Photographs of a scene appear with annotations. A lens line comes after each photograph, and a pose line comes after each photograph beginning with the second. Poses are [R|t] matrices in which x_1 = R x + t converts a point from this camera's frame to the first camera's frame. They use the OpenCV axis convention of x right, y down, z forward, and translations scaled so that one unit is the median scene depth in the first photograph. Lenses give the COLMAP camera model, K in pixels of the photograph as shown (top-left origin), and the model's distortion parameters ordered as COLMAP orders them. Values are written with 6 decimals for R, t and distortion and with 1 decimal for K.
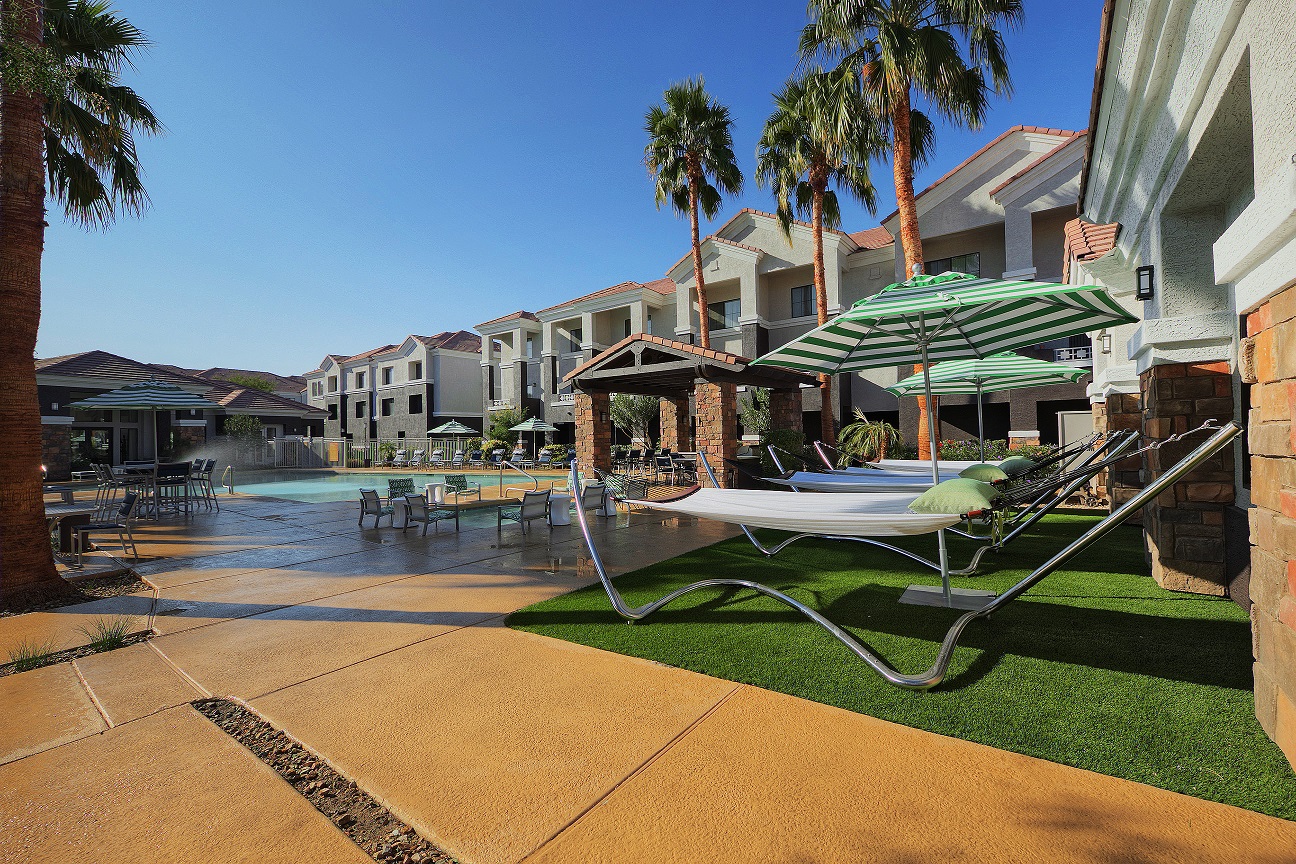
lens RADIAL K [[527.4, 0, 657.4], [0, 527.4, 428.8], [0, 0, 1]] dist [0.001868, -0.001418]
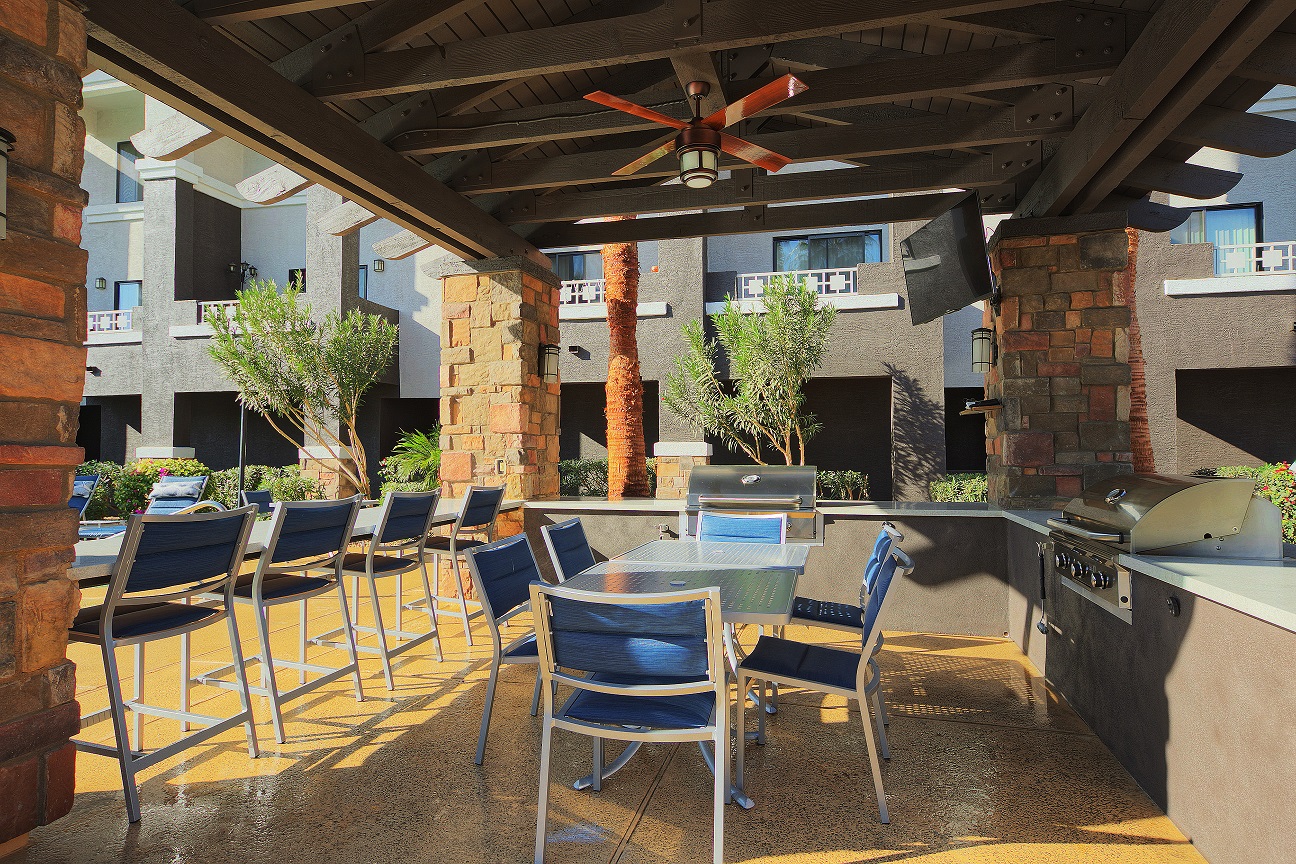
lens RADIAL K [[749.2, 0, 656.1], [0, 749.2, 427.7], [0, 0, 1]] dist [0.019883, -0.000217]
pose [[0.924872, 0.030975, 0.379016, -0.019237], [-0.021683, 0.999351, -0.028761, 0.013076], [-0.379661, 0.018382, 0.924943, 0.427979]]
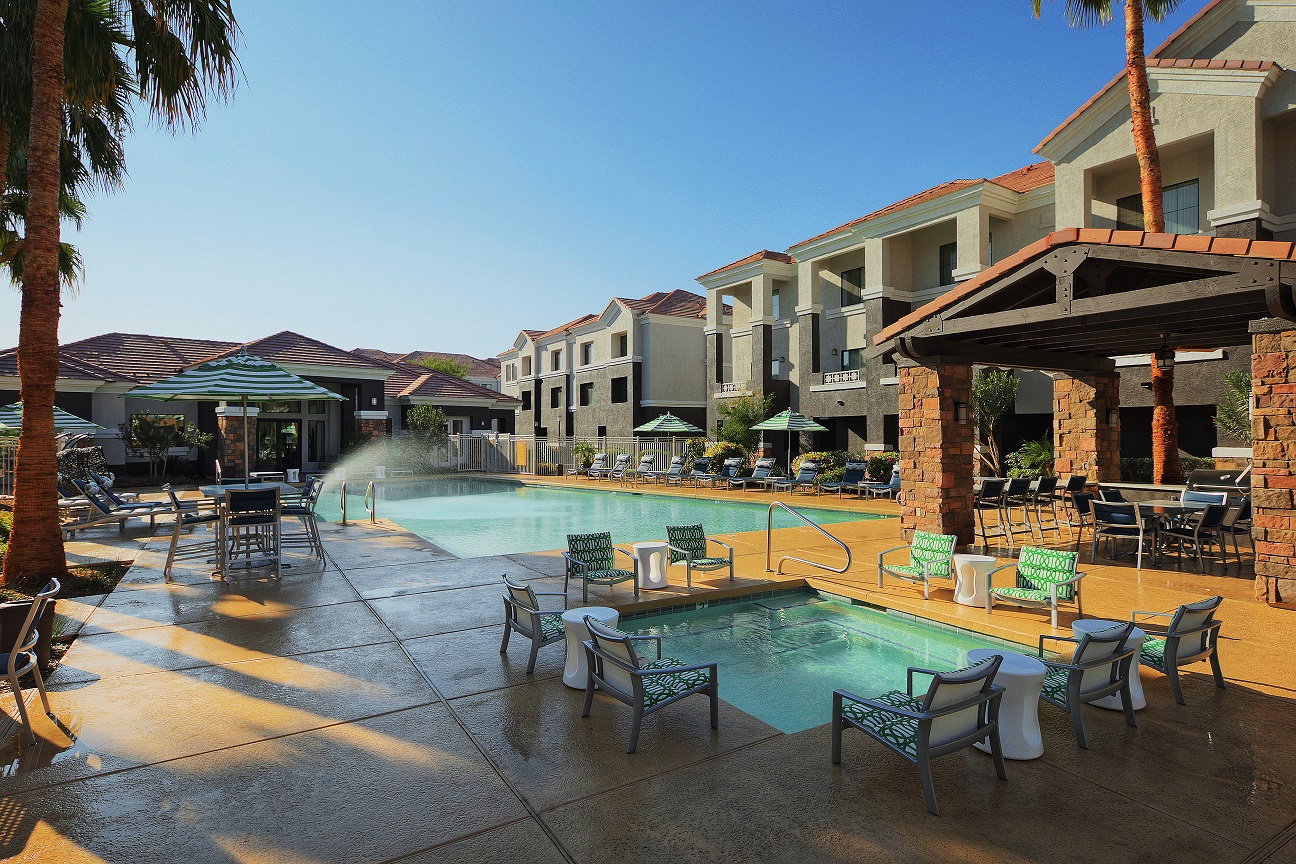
lens RADIAL K [[695.6, 0, 642.5], [0, 695.6, 424.1], [0, 0, 1]] dist [0.001636, -0.001672]
pose [[0.922193, 0.011123, -0.386569, -0.064958], [-0.009824, 0.999938, 0.005337, -0.006245], [0.386604, -0.001124, 0.922245, 0.144604]]
